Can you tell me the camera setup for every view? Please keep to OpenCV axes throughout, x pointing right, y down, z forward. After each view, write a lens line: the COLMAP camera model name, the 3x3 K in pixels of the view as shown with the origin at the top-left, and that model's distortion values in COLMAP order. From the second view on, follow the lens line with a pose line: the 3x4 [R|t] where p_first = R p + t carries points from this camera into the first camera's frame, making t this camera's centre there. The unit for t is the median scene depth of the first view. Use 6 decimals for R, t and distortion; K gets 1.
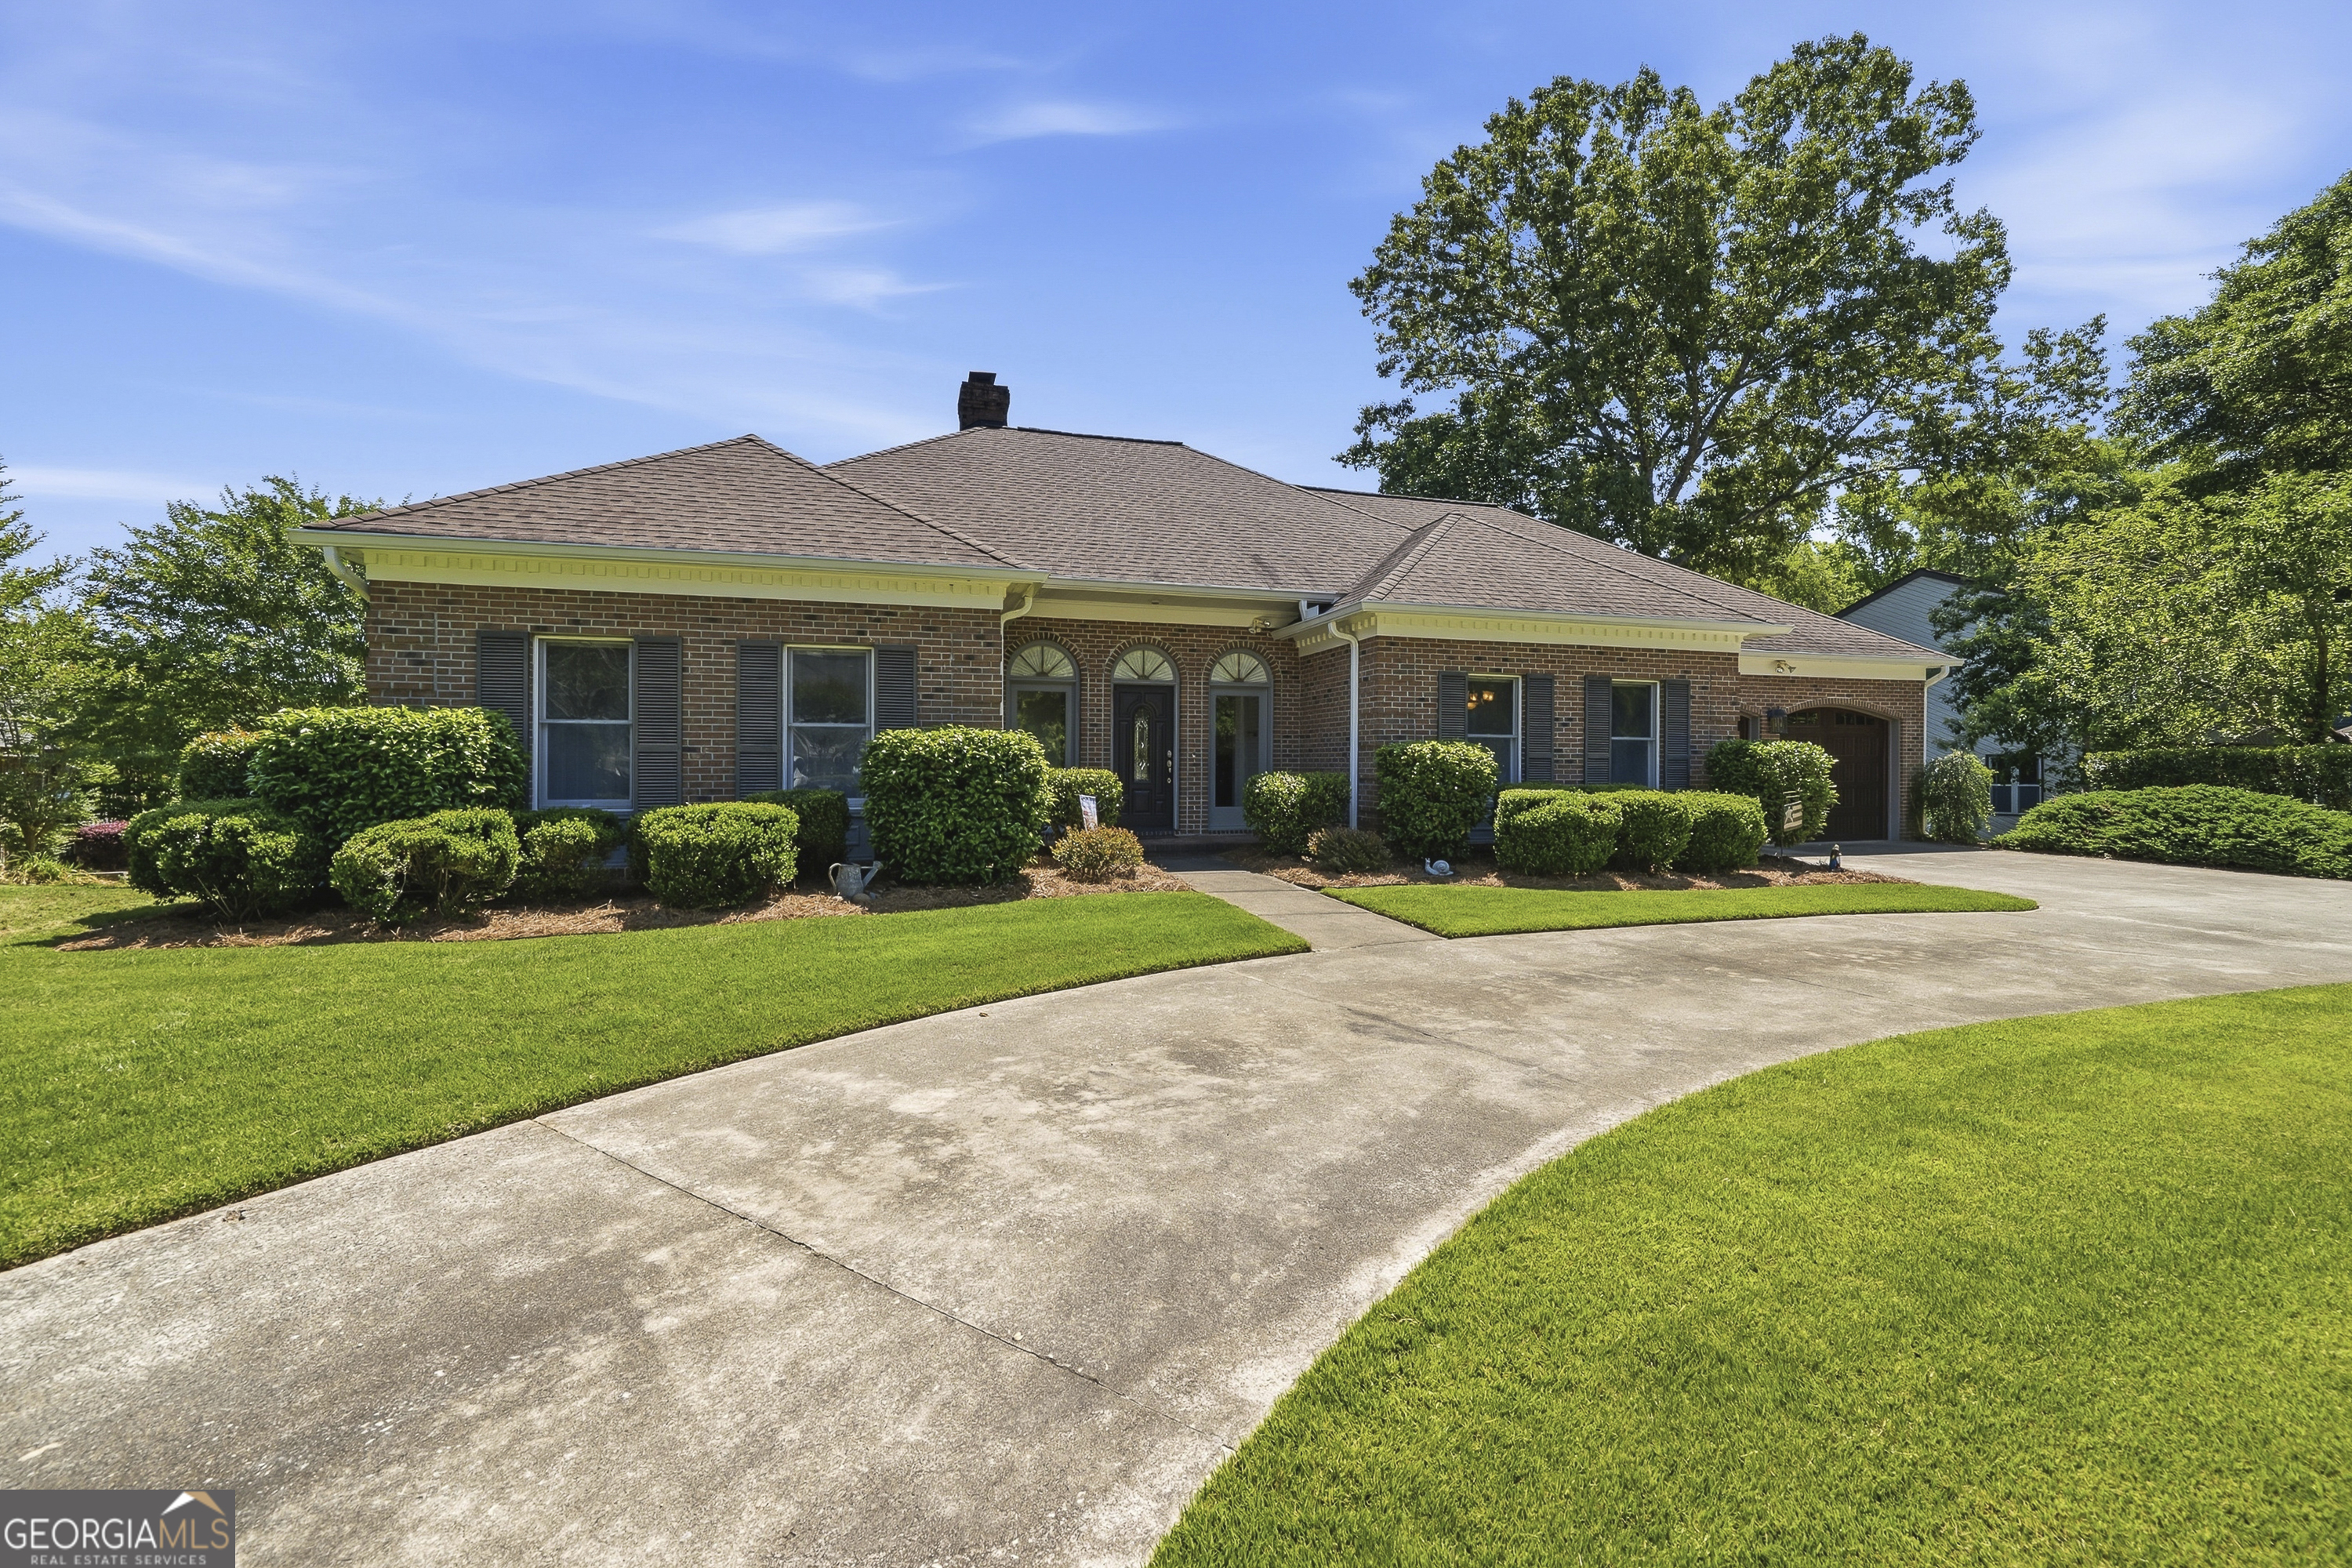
lens RADIAL K [[934.0, 0, 1155.1], [0, 934.0, 779.5], [0, 0, 1]] dist [-0.000467, 0.000792]
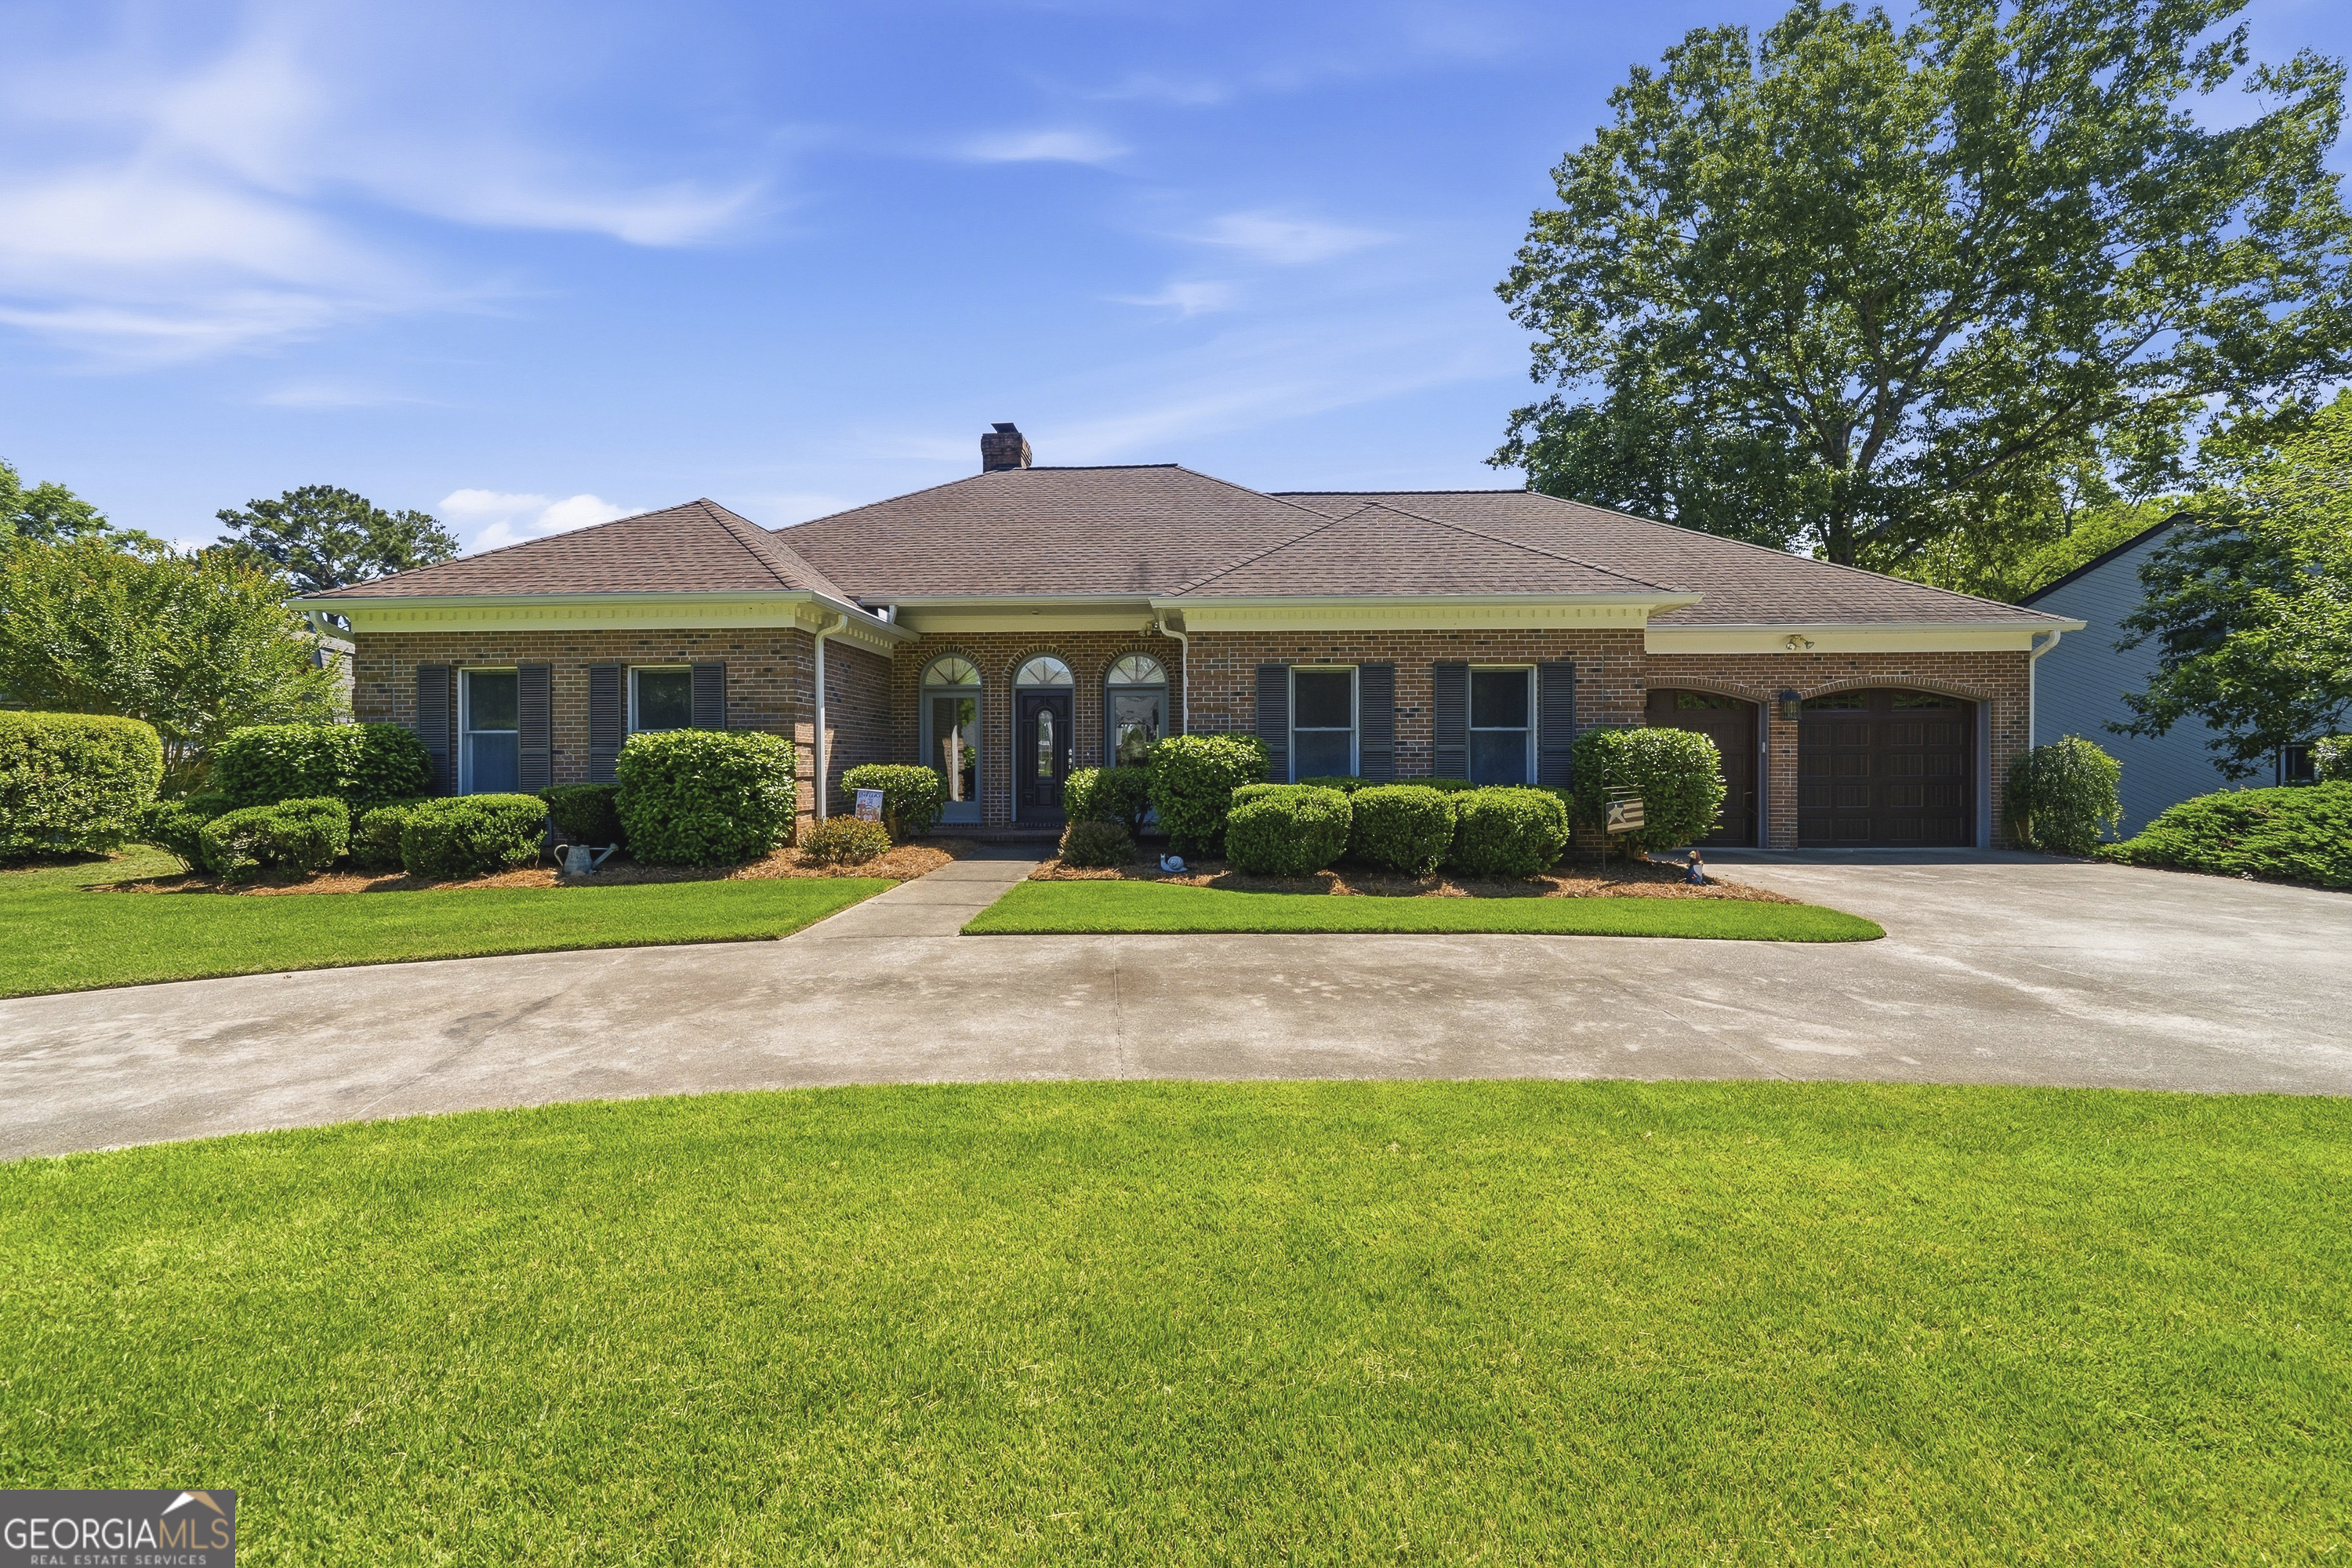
lens RADIAL K [[816.2, 0, 1177.1], [0, 816.2, 779.5], [0, 0, 1]] dist [-0.004358, 0.000732]
pose [[0.953377, -0.001090, -0.301781, 0.417563], [0.002106, 0.999993, 0.003042, 0.002108], [0.301775, -0.003536, 0.953372, 0.132670]]
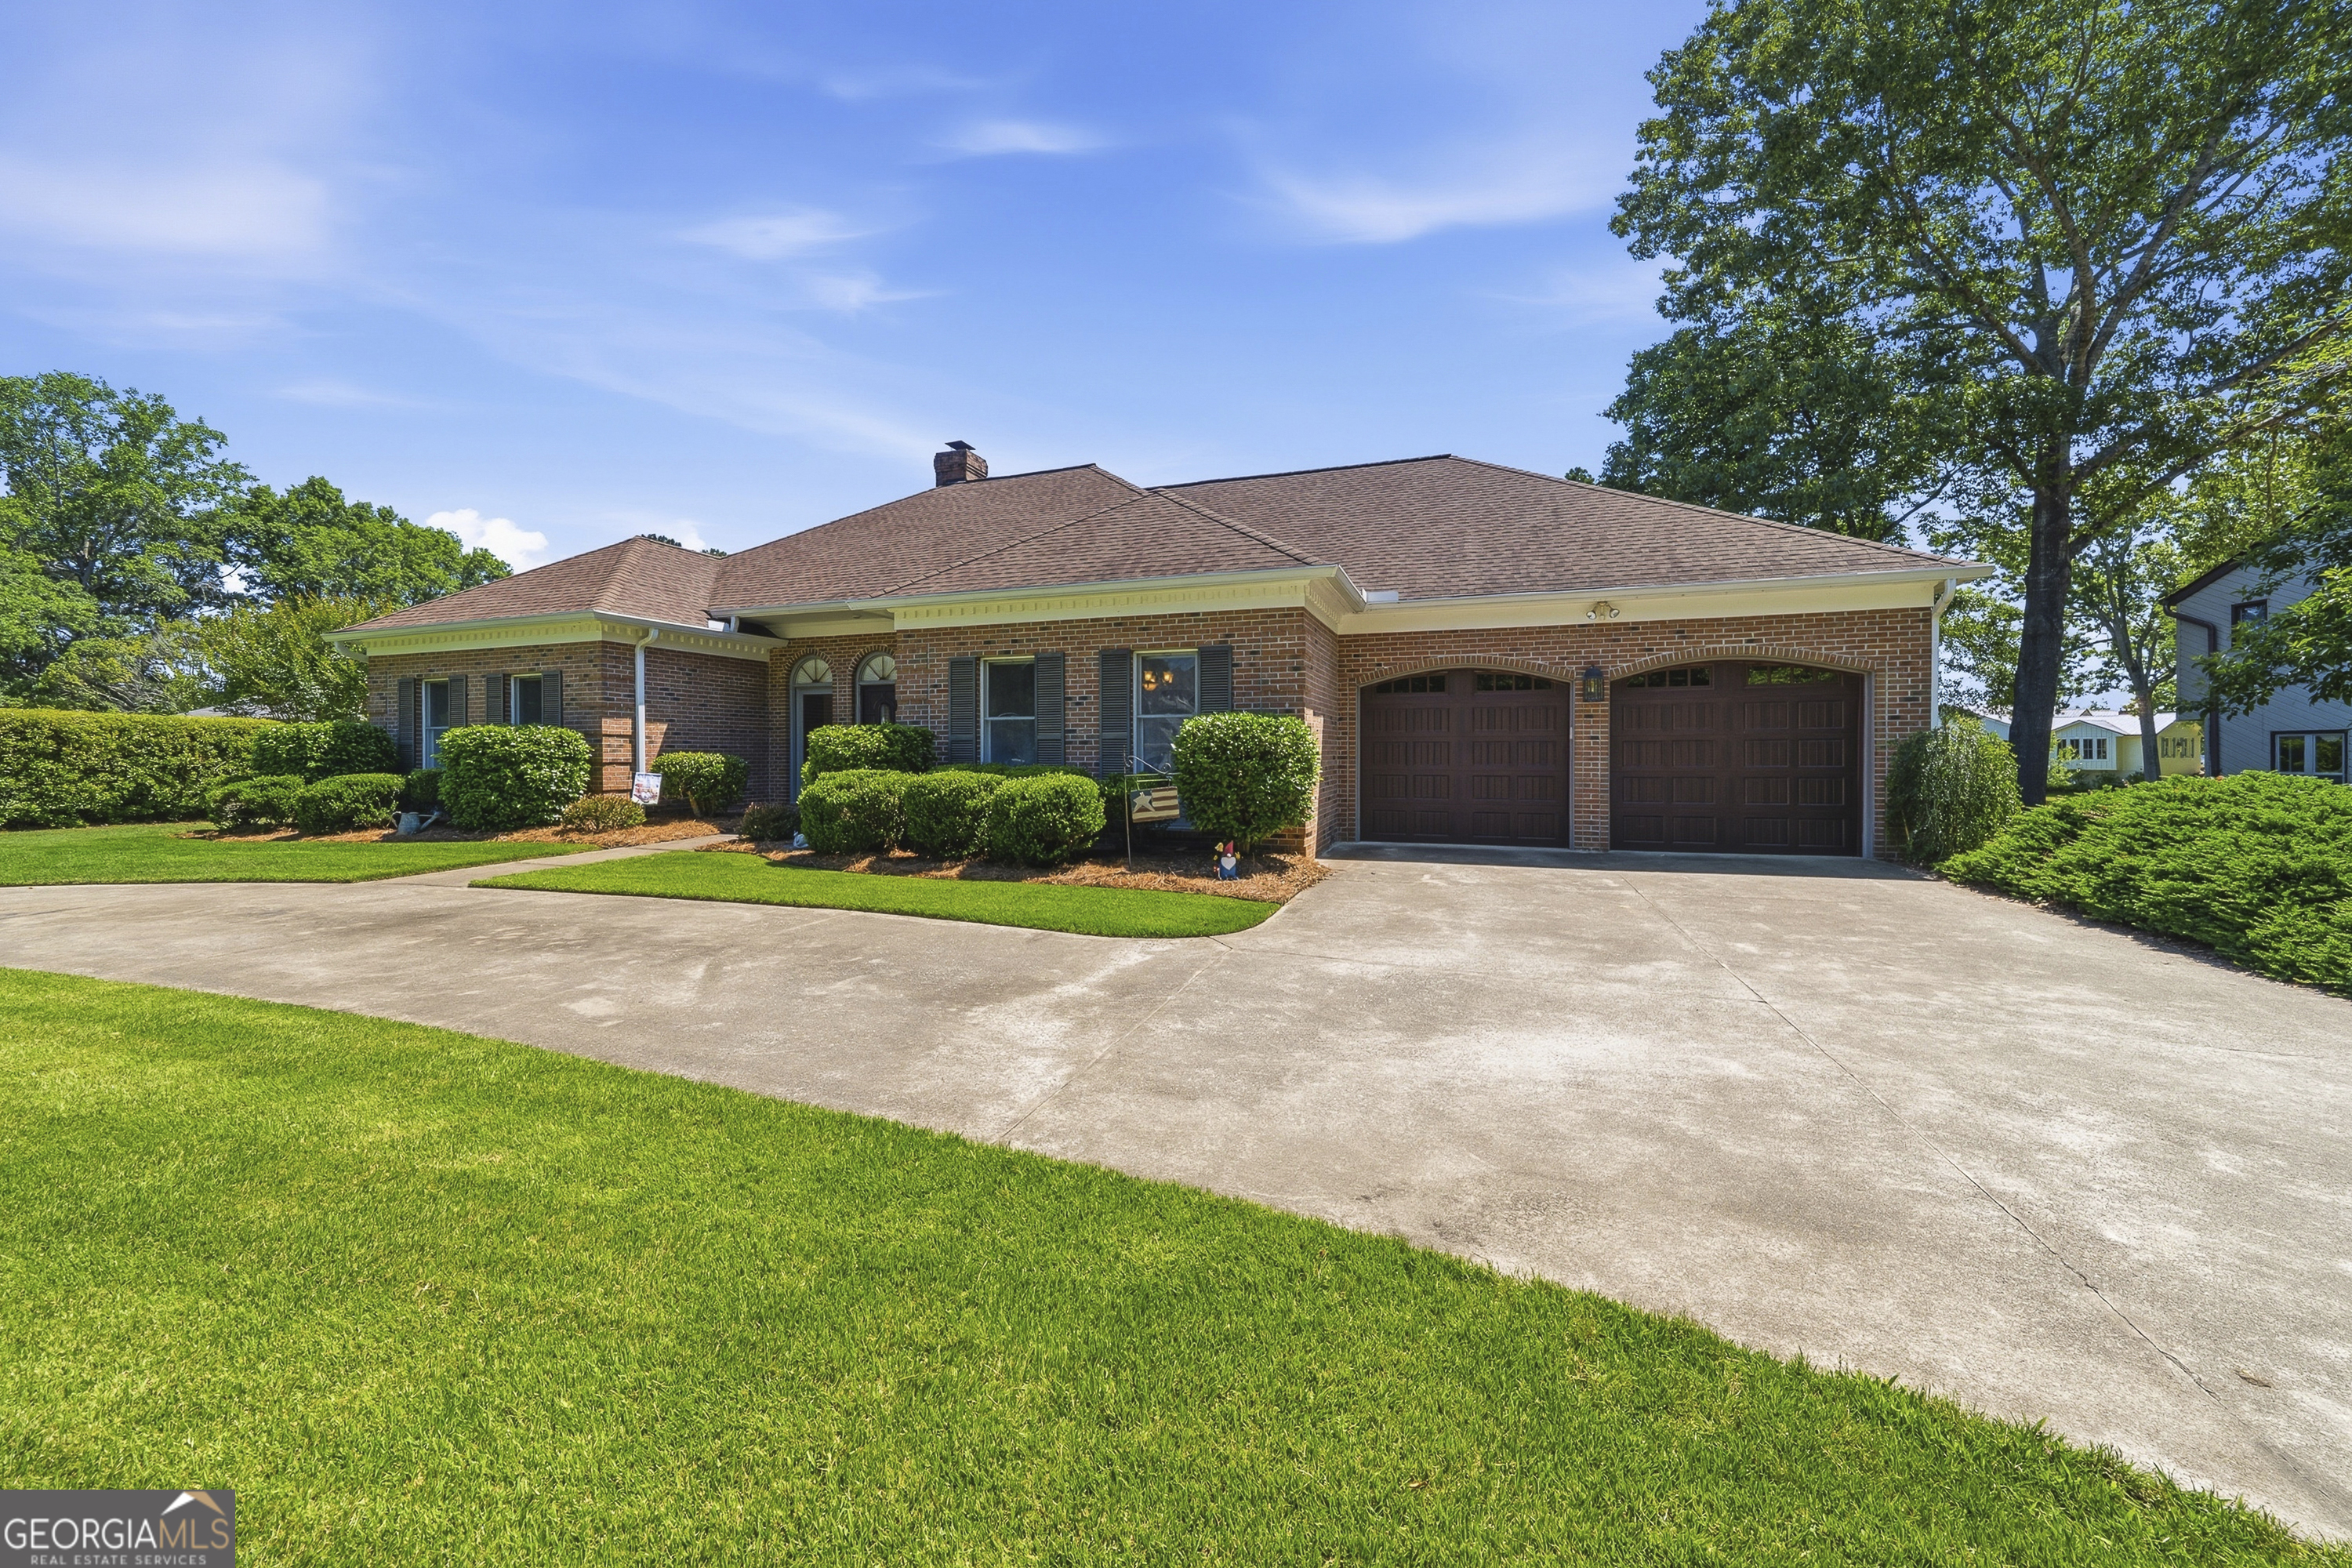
lens RADIAL K [[816.2, 0, 1192.2], [0, 816.2, 775.2], [0, 0, 1]] dist [-0.004358, 0.000732]
pose [[0.833159, 0.007790, -0.552979, 0.896153], [-0.003304, 0.999953, 0.009108, 0.005289], [0.553024, -0.005762, 0.833146, 0.333985]]
